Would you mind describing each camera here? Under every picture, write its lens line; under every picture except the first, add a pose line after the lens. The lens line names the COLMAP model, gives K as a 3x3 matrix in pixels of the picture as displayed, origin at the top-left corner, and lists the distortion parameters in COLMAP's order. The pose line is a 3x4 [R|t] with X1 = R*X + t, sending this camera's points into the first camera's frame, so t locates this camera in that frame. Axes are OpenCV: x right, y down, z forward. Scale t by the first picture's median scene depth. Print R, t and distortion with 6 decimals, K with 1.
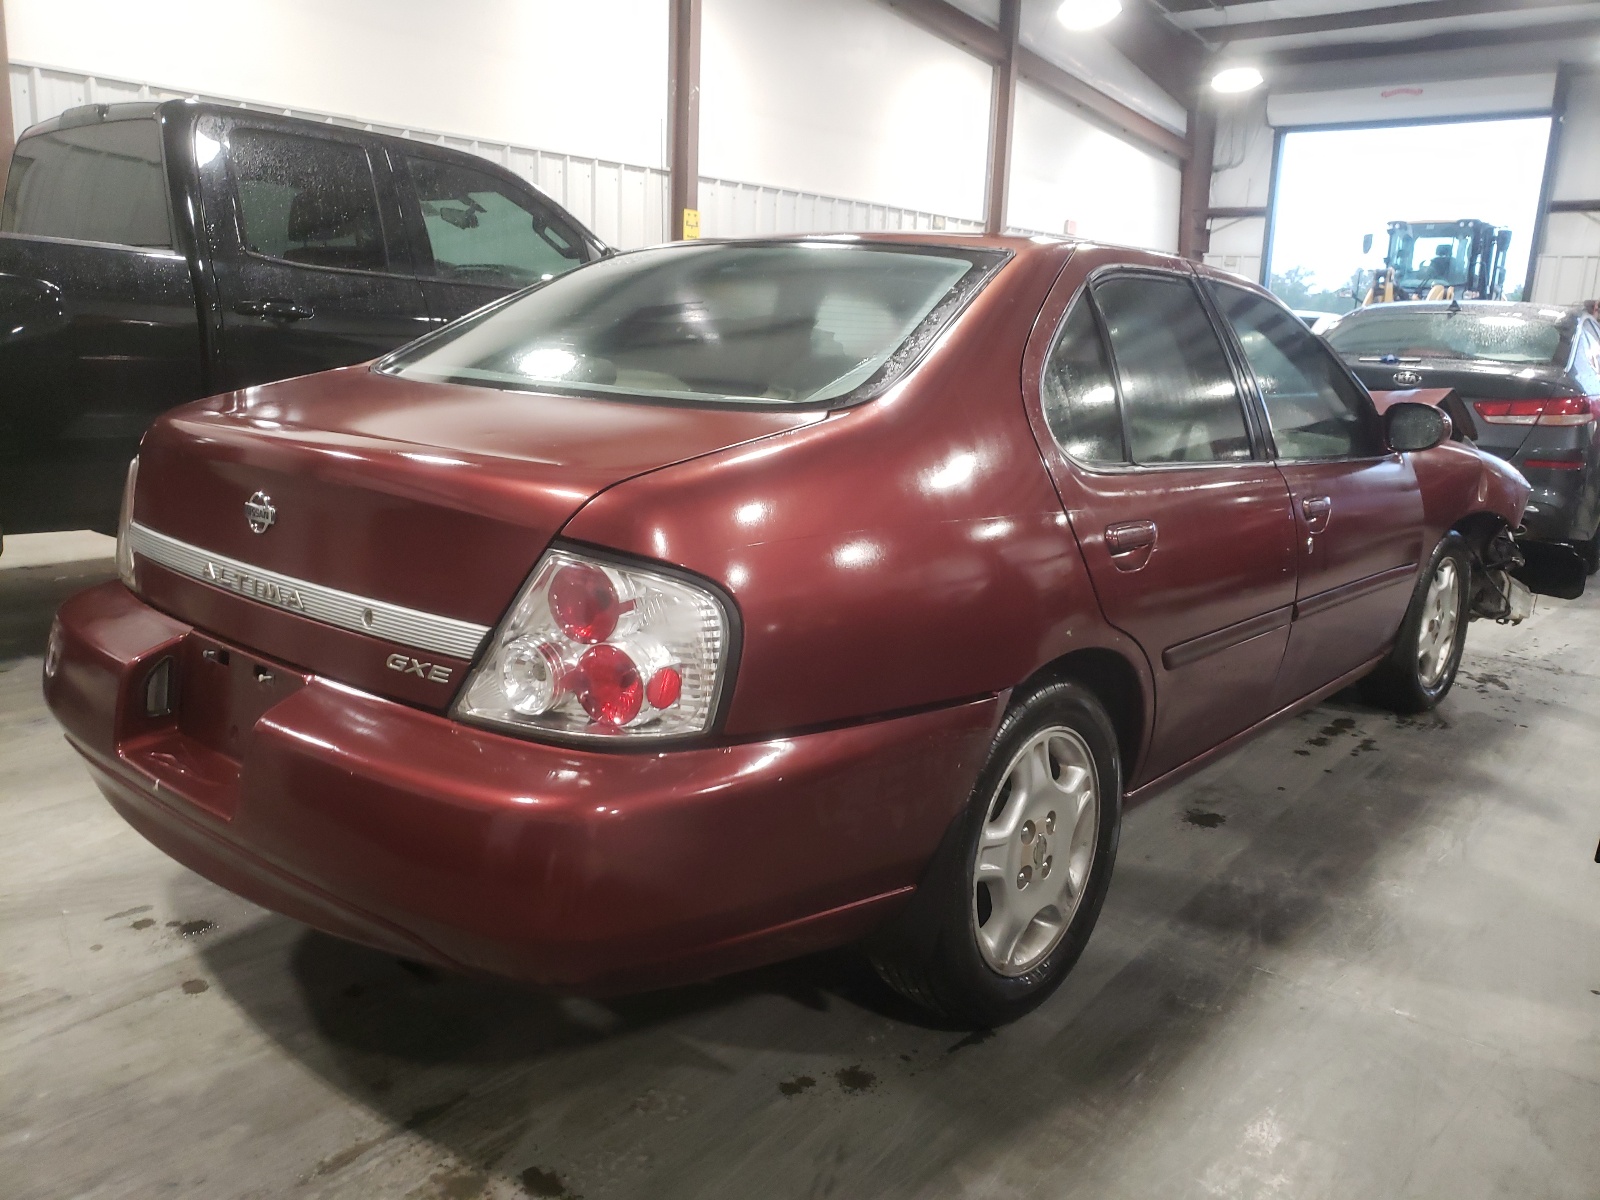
lens RADIAL K [[1274.9, 0, 811.0], [0, 1274.9, 598.2], [0, 0, 1]] dist [0.045747, 0.010181]
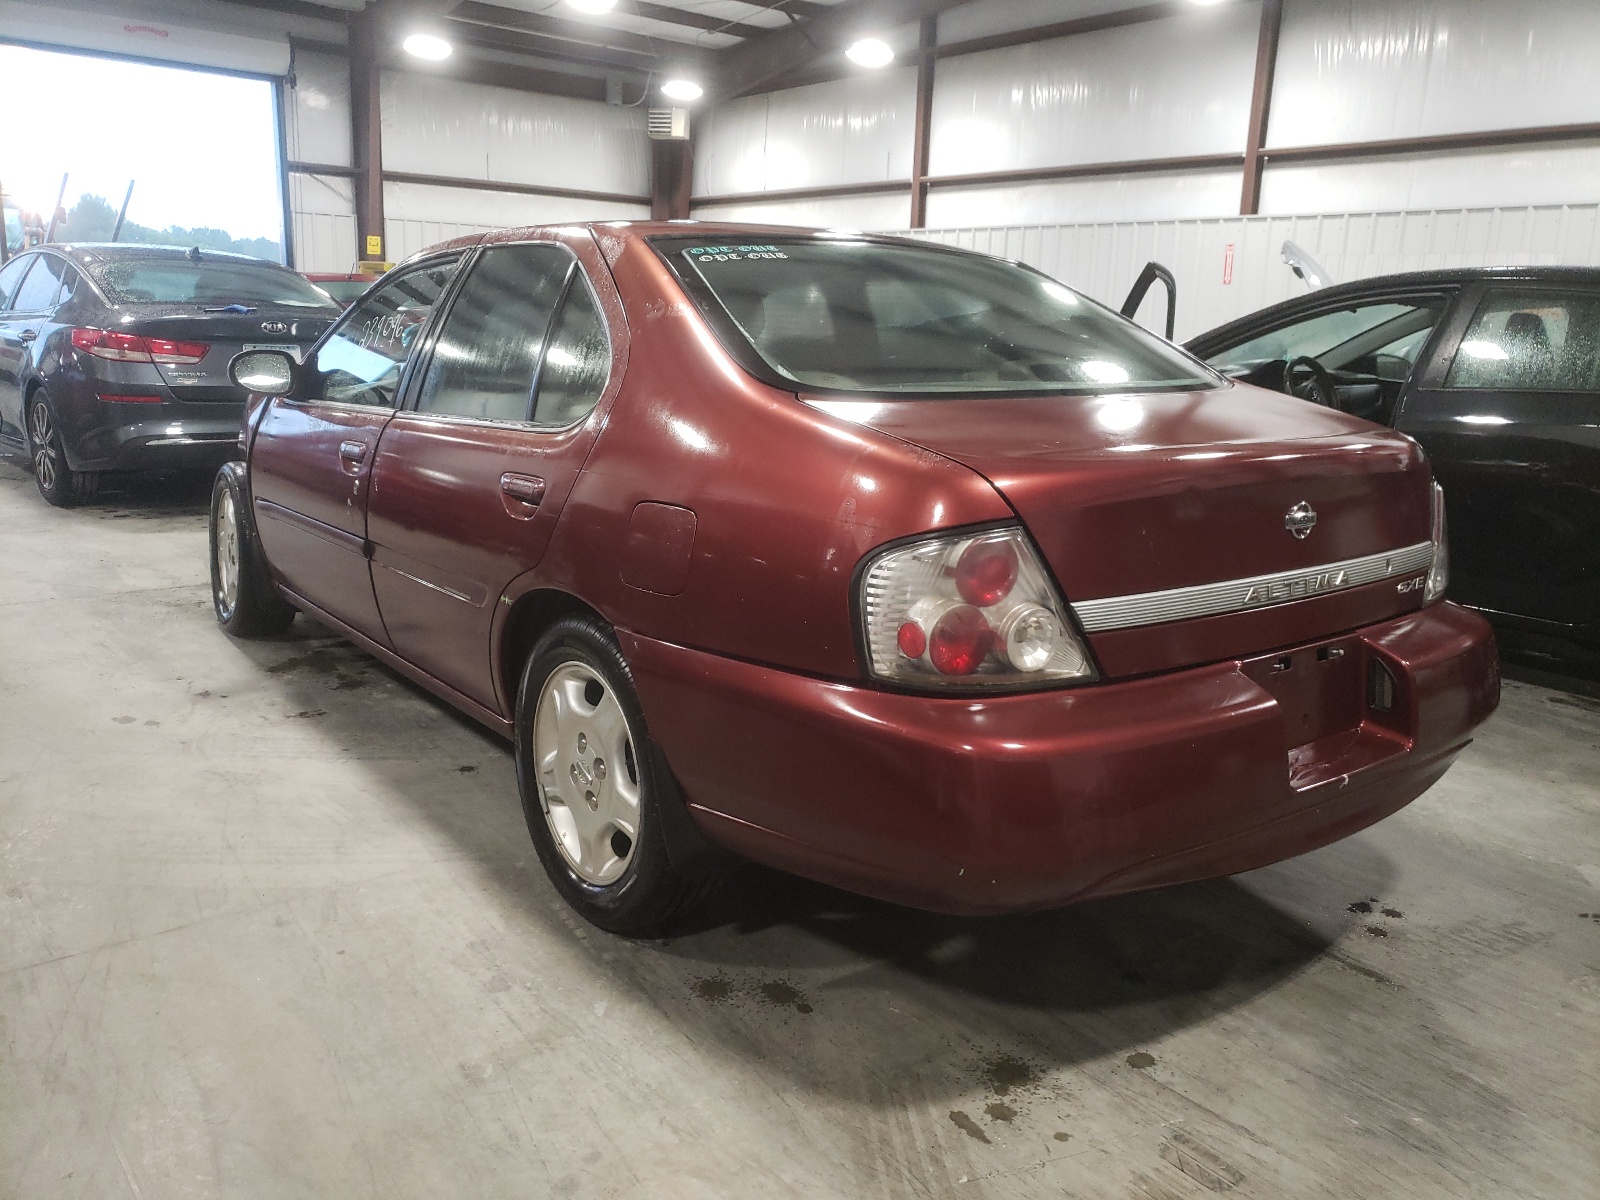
lens RADIAL K [[1274.9, 0, 810.0], [0, 1274.9, 600.5], [0, 0, 1]] dist [0.045747, 0.010181]
pose [[0.192955, -0.255797, 0.947278, -1.323957], [0.190919, 0.956757, 0.219468, -0.272361], [-0.962454, 0.138506, 0.233447, 0.965659]]
